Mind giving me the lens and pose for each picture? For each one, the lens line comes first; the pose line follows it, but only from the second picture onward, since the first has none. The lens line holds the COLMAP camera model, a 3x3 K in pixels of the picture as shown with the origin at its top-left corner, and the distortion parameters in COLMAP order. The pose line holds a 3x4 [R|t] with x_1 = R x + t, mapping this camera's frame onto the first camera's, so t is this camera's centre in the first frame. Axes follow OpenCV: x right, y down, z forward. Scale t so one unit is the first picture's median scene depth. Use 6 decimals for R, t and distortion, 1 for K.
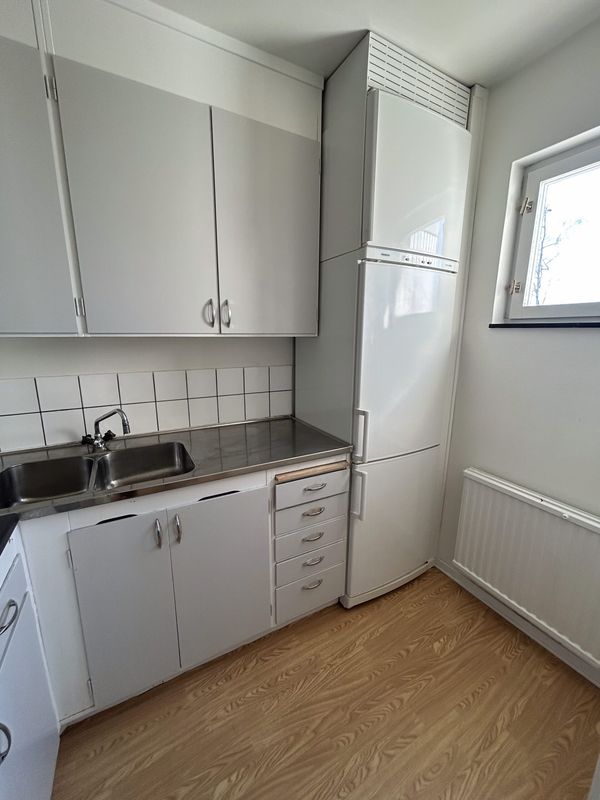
lens RADIAL K [[322.0, 0, 298.0], [0, 322.0, 400.7], [0, 0, 1]] dist [0.000750, 0.000393]
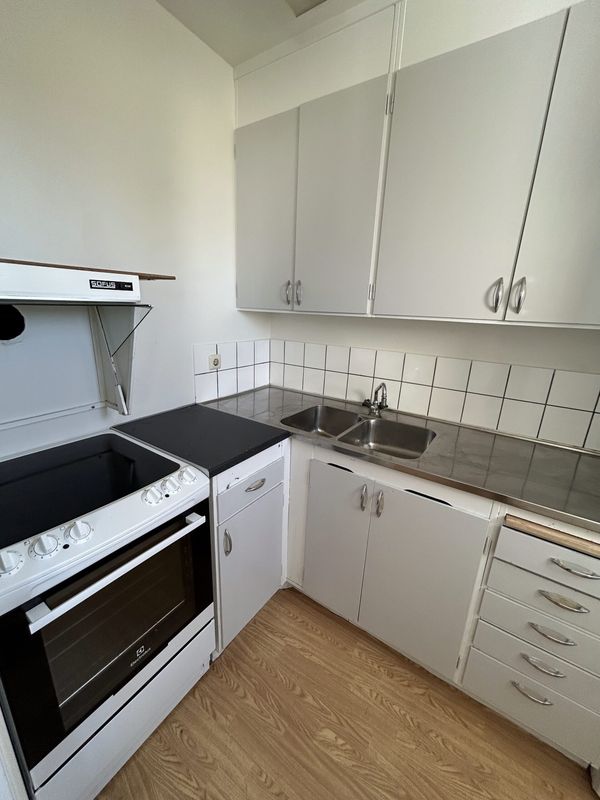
lens RADIAL K [[322.0, 0, 297.9], [0, 322.0, 401.0], [0, 0, 1]] dist [0.000750, 0.000393]
pose [[0.459404, 0.260684, -0.849112, 0.265383], [-0.225344, 0.958893, 0.172467, -0.038314], [0.859167, 0.112110, 0.499263, 0.176968]]
